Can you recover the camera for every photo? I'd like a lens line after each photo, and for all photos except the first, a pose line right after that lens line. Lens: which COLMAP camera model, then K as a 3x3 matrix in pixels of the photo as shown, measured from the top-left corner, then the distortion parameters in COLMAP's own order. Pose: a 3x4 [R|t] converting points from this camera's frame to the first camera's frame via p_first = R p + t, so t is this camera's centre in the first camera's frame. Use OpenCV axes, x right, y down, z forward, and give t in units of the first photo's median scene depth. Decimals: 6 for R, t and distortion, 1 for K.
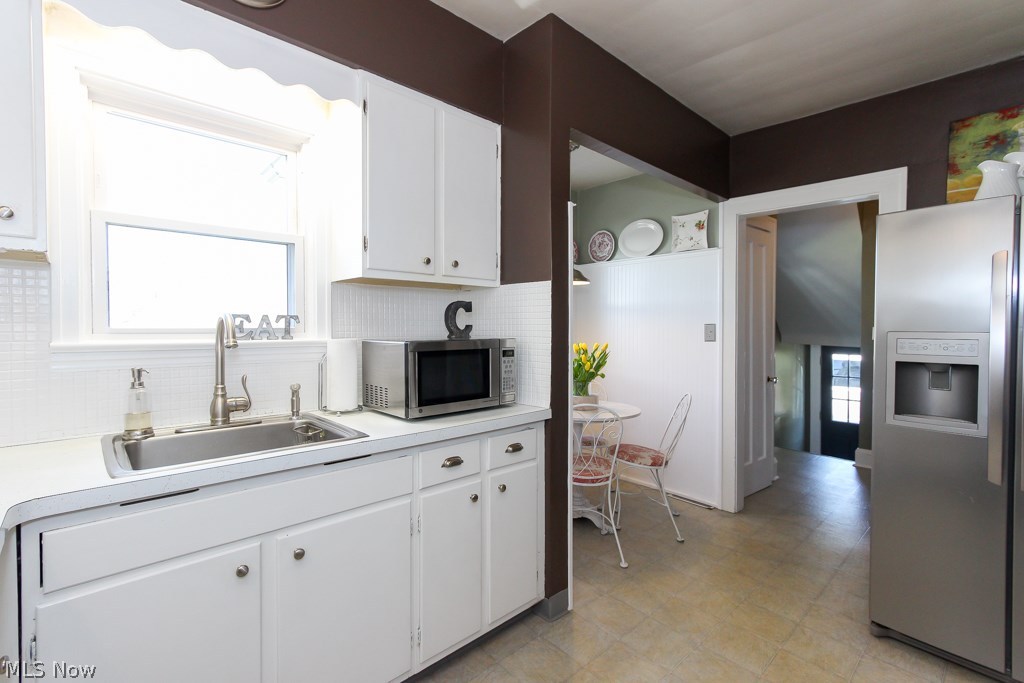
lens RADIAL K [[468.1, 0, 510.0], [0, 468.1, 336.7], [0, 0, 1]] dist [0.003937, 0.002194]
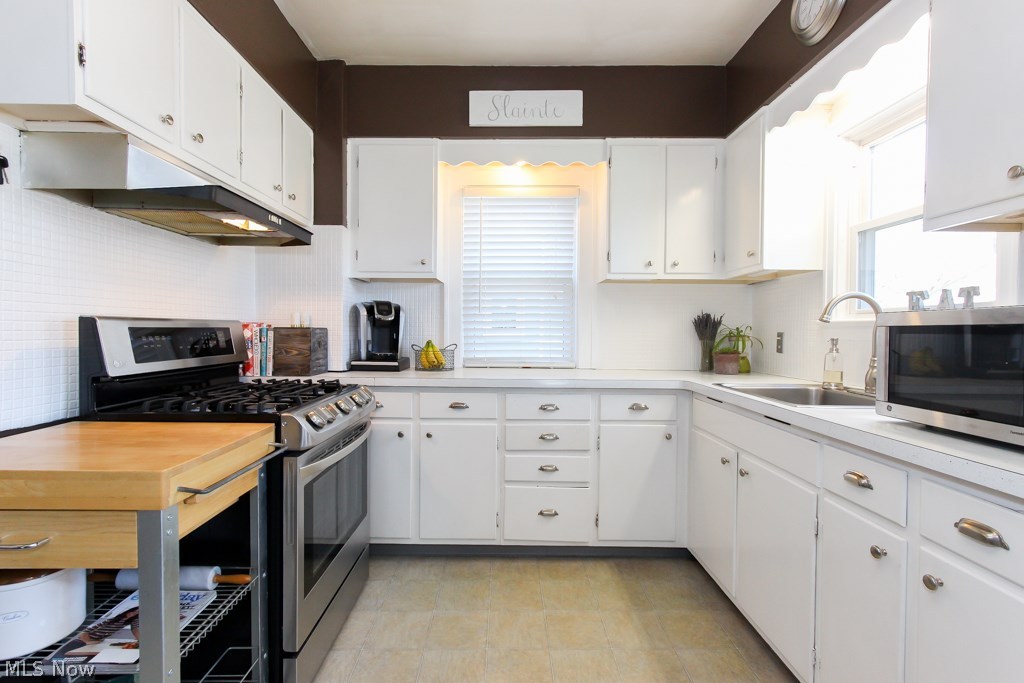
lens RADIAL K [[468.1, 0, 509.6], [0, 468.1, 337.3], [0, 0, 1]] dist [0.003937, 0.002194]
pose [[-0.674274, 0.007290, -0.738446, 0.310364], [-0.016173, 0.999566, 0.024635, 0.016466], [0.738304, 0.028554, -0.673863, 0.438393]]
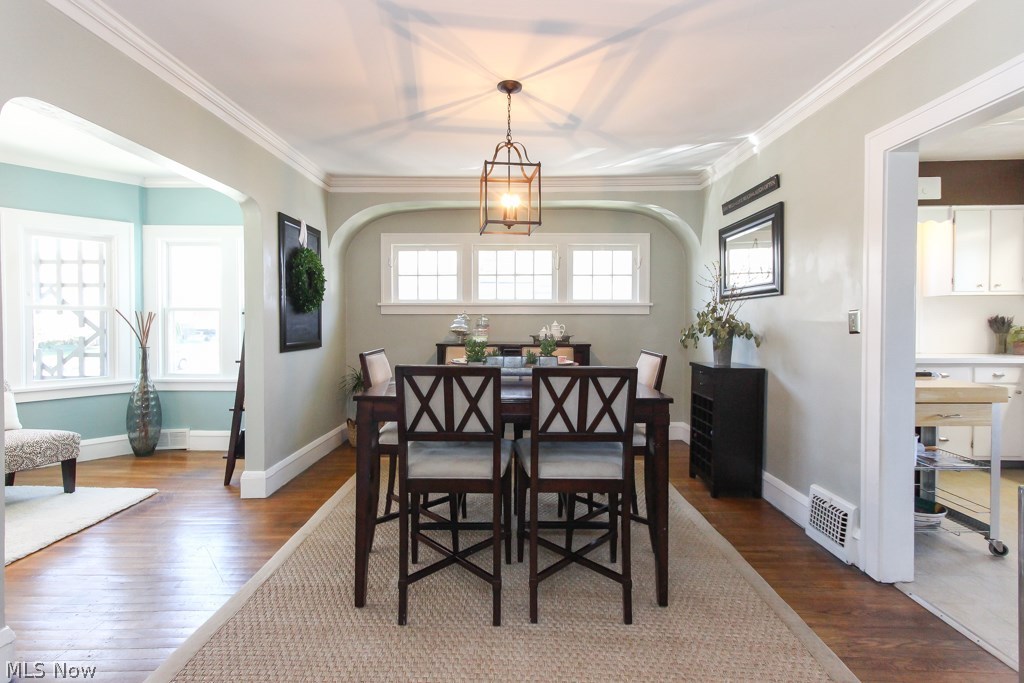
lens RADIAL K [[468.1, 0, 511.8], [0, 468.1, 335.3], [0, 0, 1]] dist [0.003937, 0.002194]
pose [[-0.680822, 0.020463, -0.732163, 1.135981], [-0.003100, 0.999520, 0.030817, 0.007876], [0.732442, 0.023251, -0.680432, 0.098433]]
